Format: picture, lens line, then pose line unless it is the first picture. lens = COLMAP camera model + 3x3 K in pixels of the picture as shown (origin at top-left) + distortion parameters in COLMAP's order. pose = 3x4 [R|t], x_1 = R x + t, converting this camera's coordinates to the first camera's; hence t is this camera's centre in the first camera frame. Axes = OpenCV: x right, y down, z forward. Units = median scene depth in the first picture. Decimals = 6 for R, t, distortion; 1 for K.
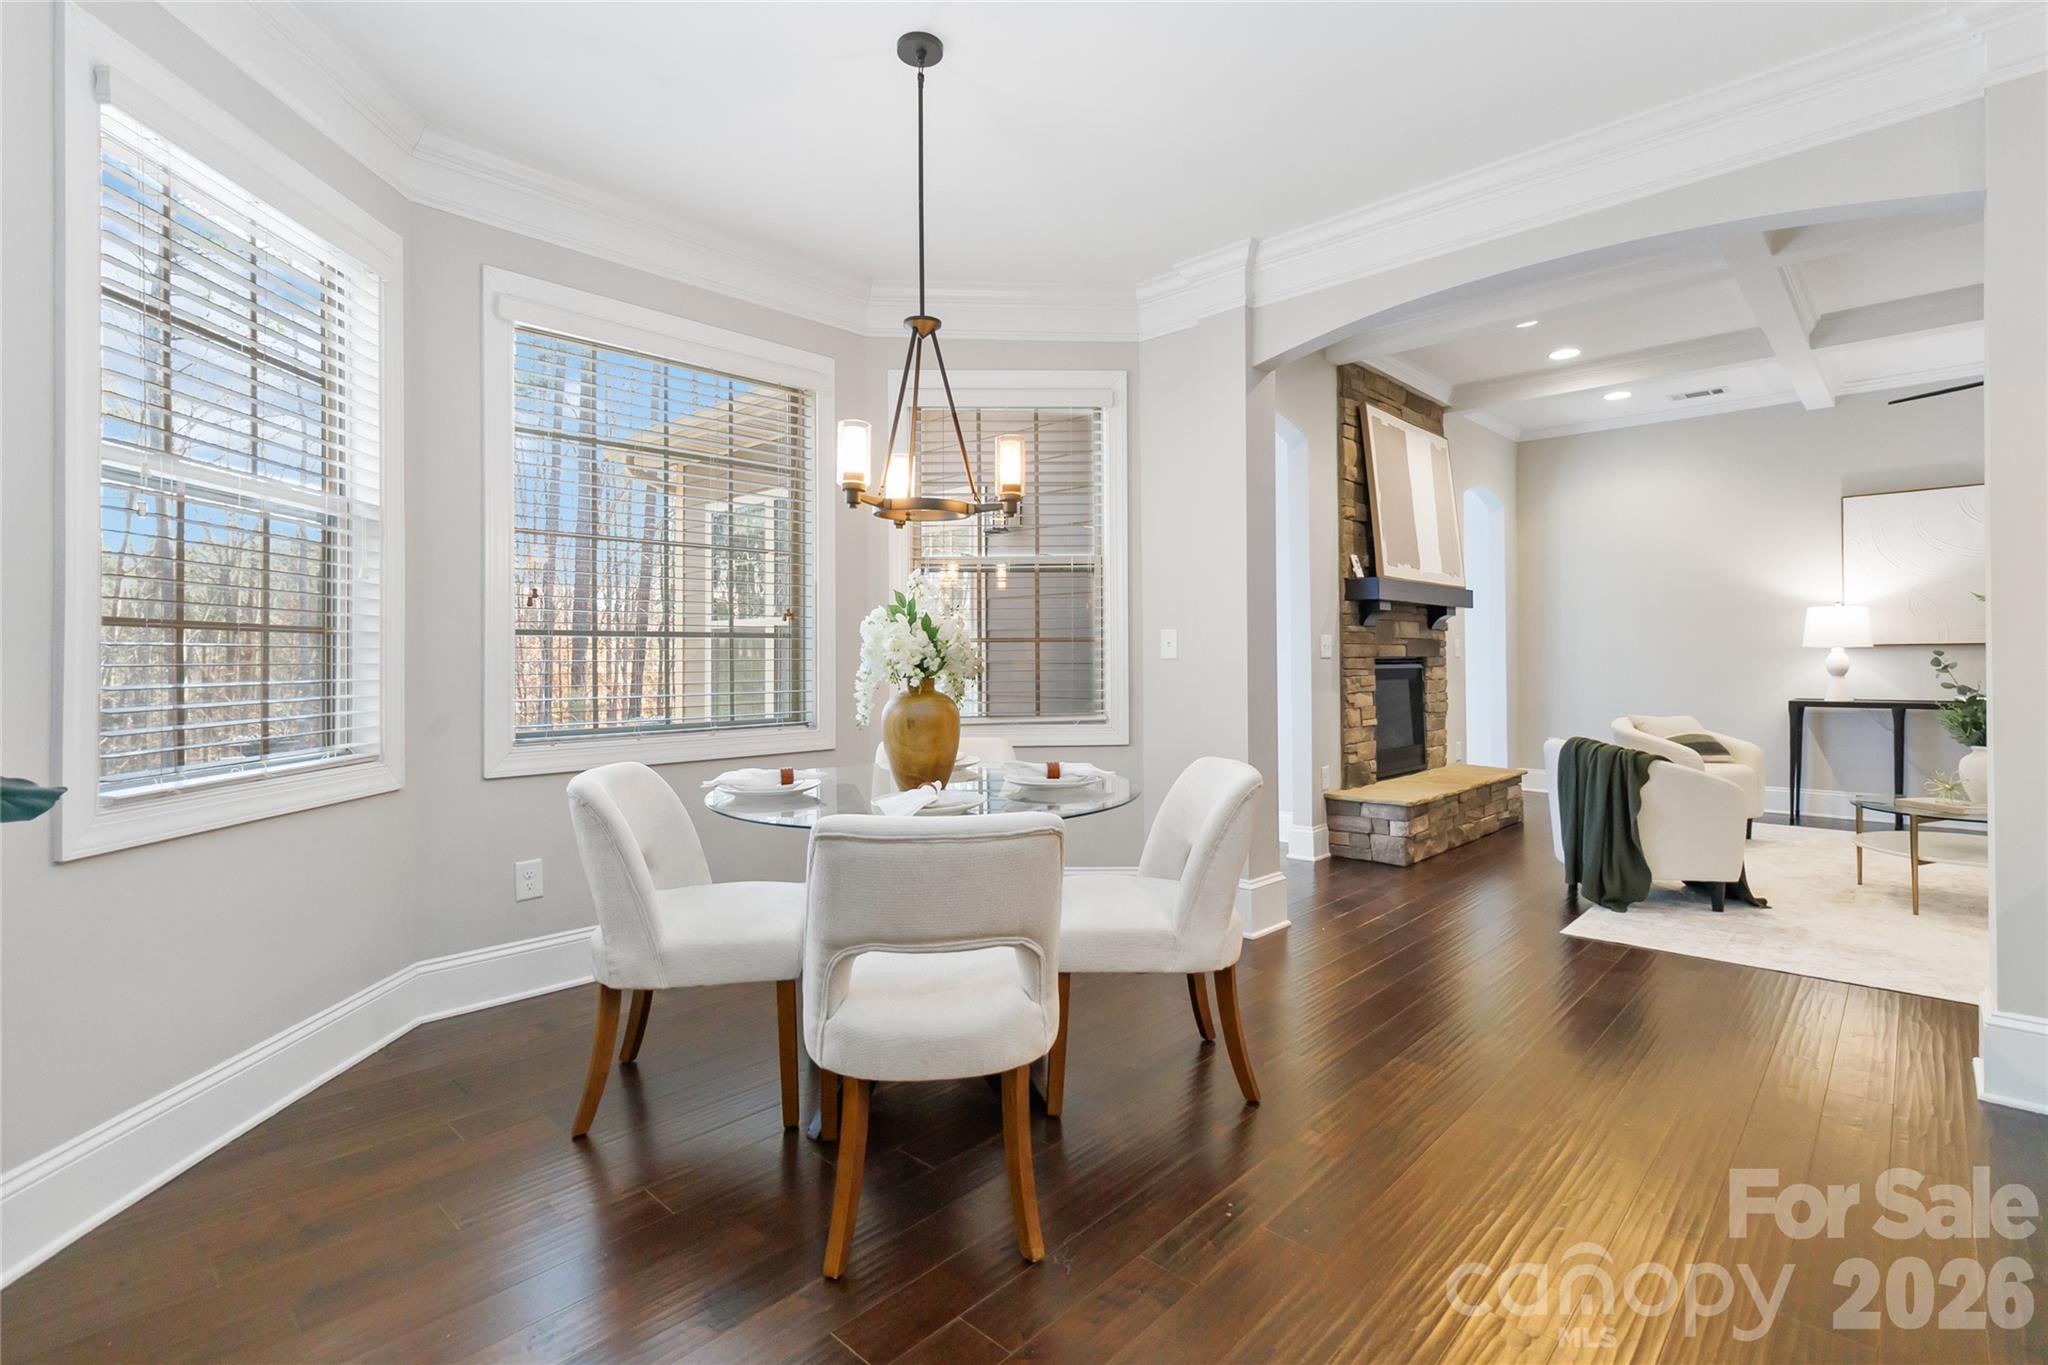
lens RADIAL K [[961.6, 0, 1027.3], [0, 961.6, 656.6], [0, 0, 1]] dist [0.001566, 0.000752]
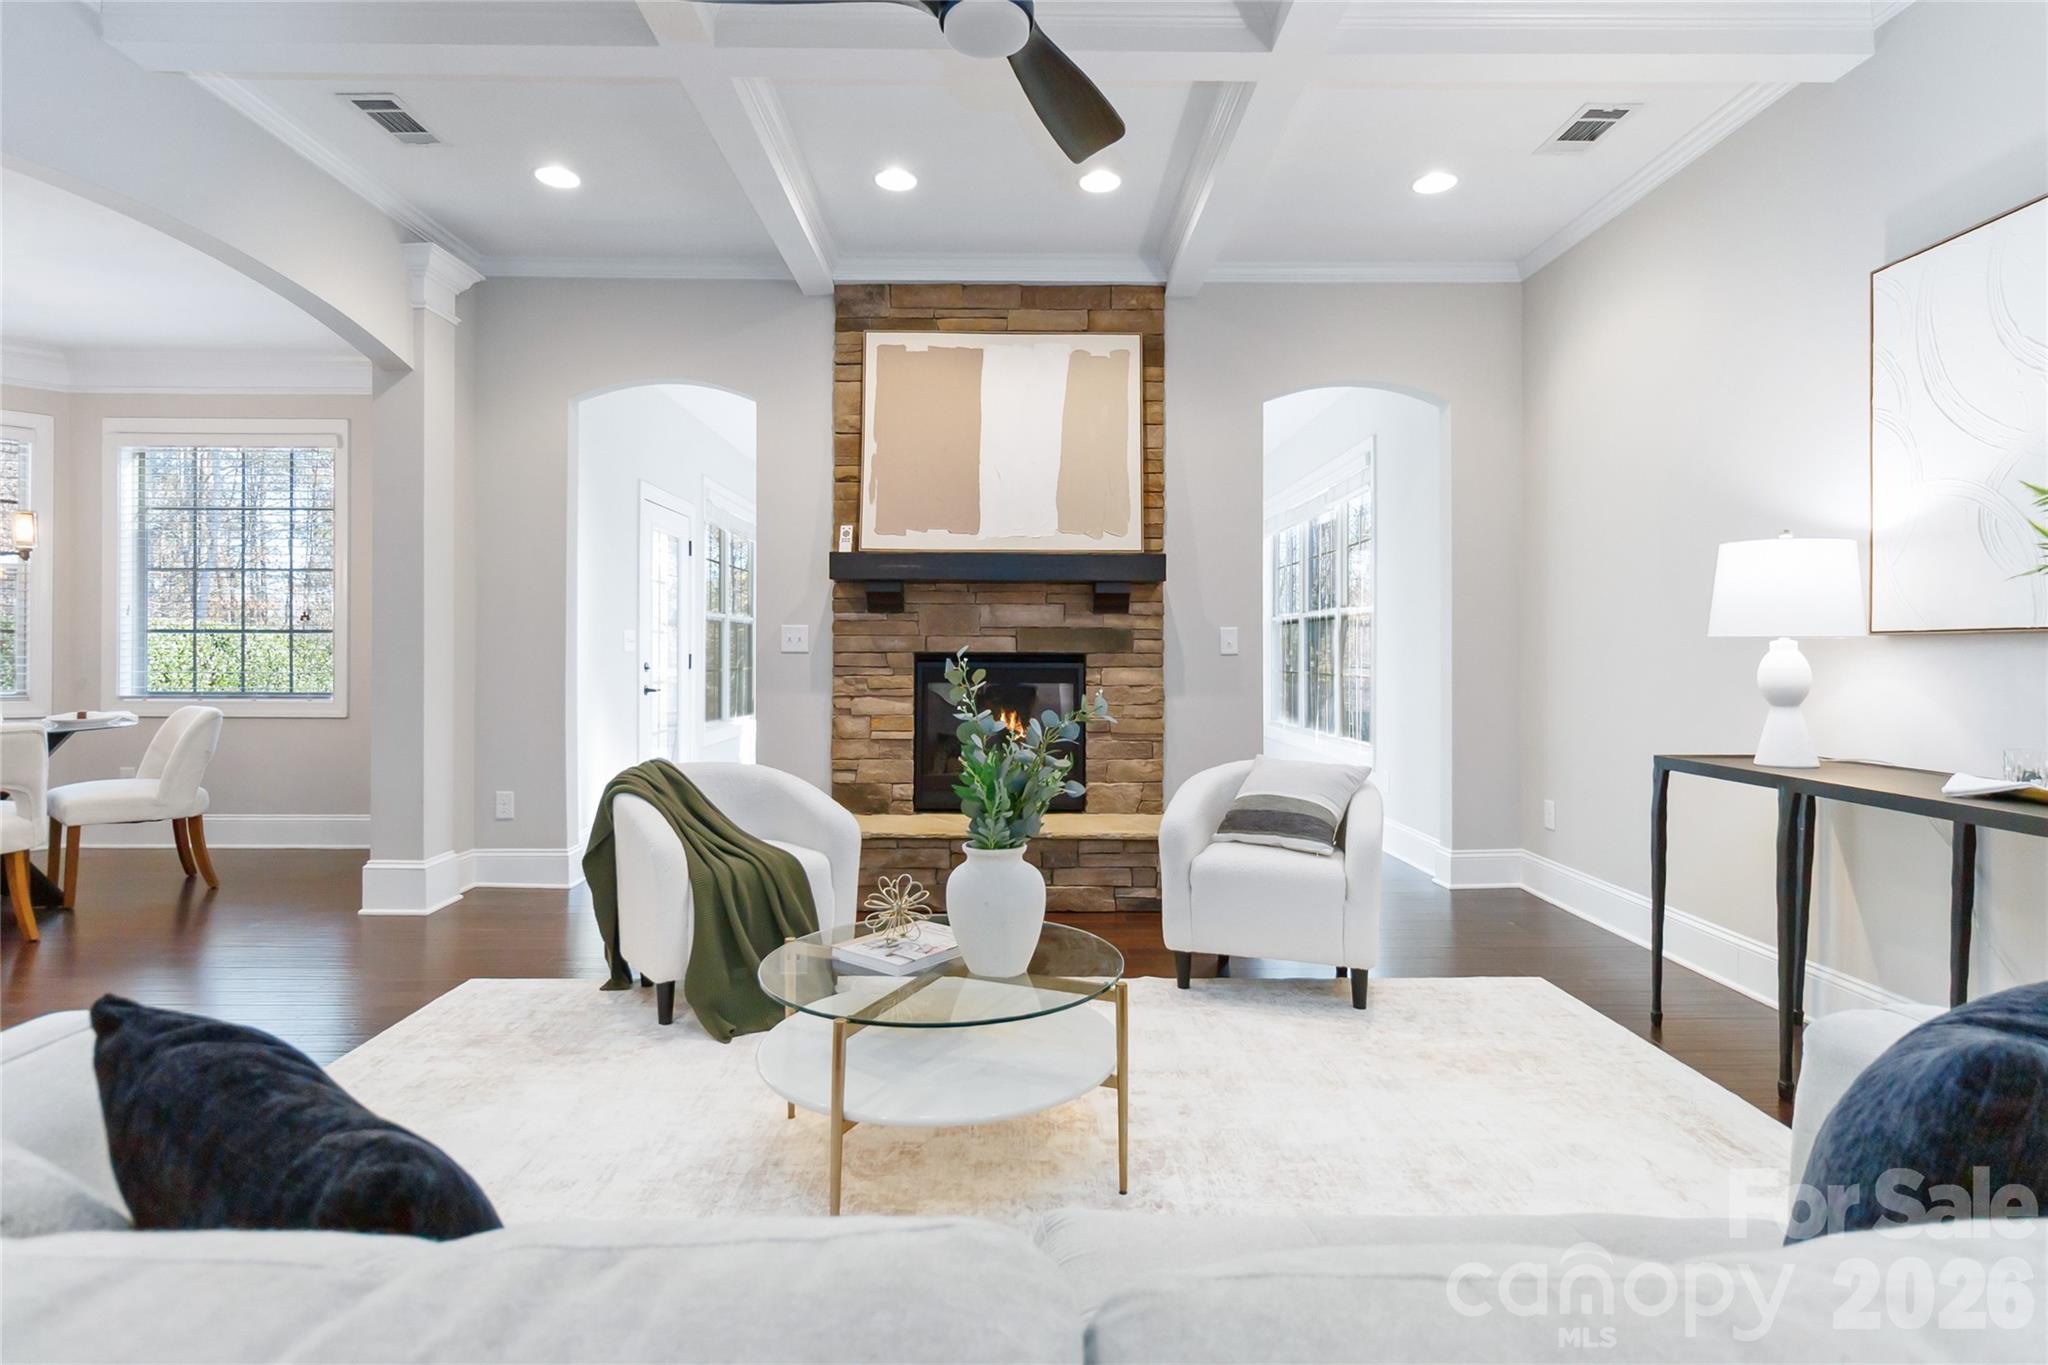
lens RADIAL K [[1029.6, 0, 1024.3], [0, 1029.6, 656.5], [0, 0, 1]] dist [-0.003658, -0.000195]
pose [[0.691345, 0.011923, -0.722426, 1.064529], [-0.006022, 0.999924, 0.010740, -0.005580], [0.722499, -0.003074, 0.691365, 0.512545]]
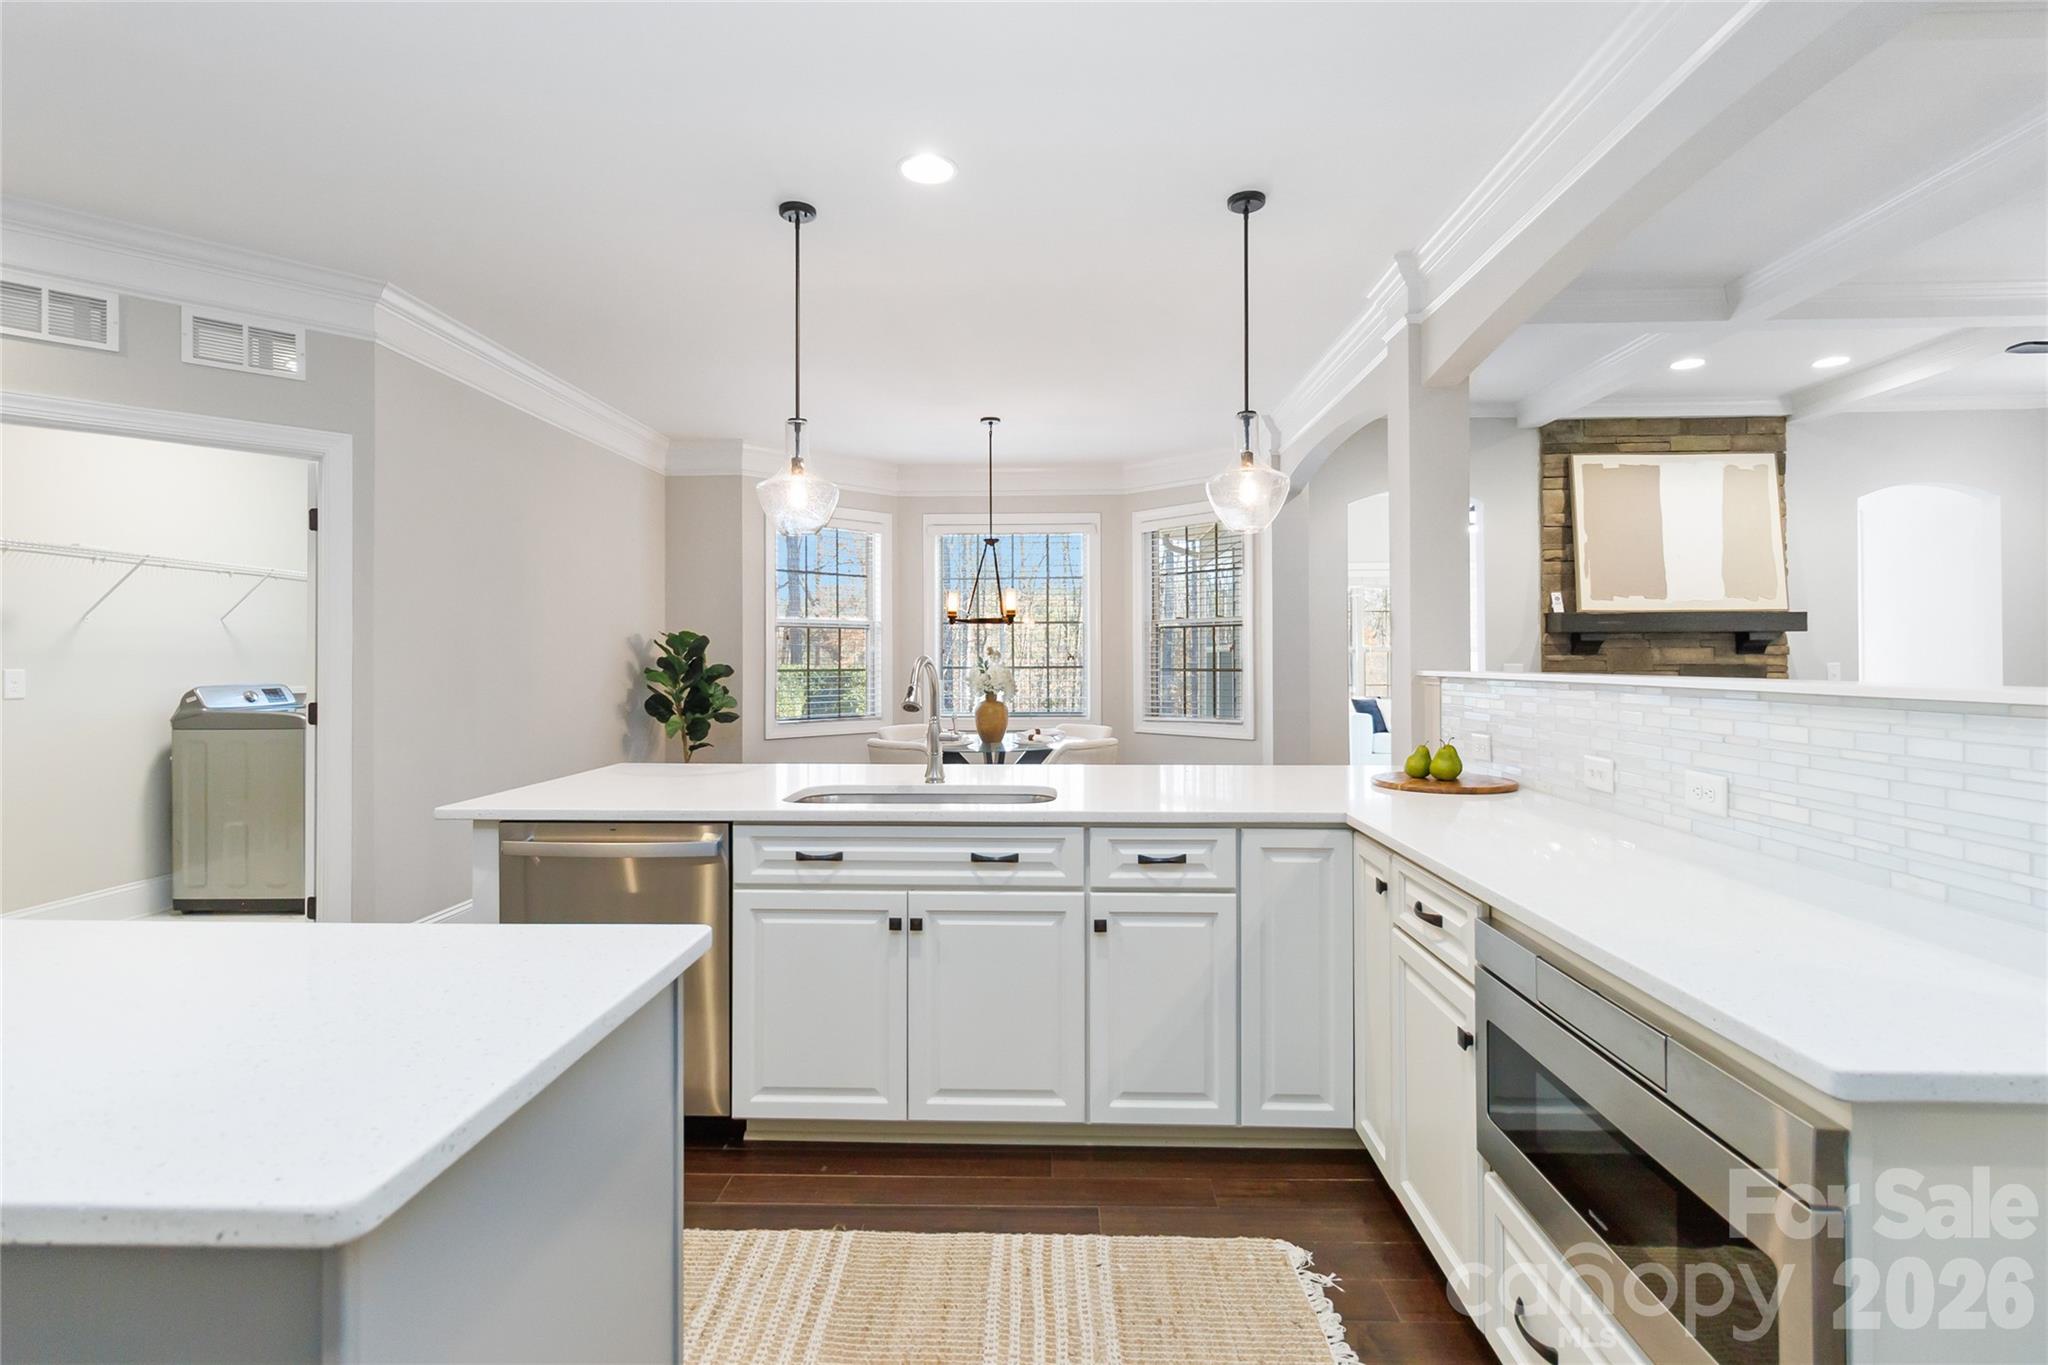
lens RADIAL K [[961.6, 0, 1027.3], [0, 961.6, 656.6], [0, 0, 1]] dist [0.001566, 0.000752]
pose [[0.656306, 0.000575, -0.754495, 0.781987], [0.002181, 0.999994, 0.002660, -0.034585], [0.754492, -0.003391, 0.656301, -0.206088]]
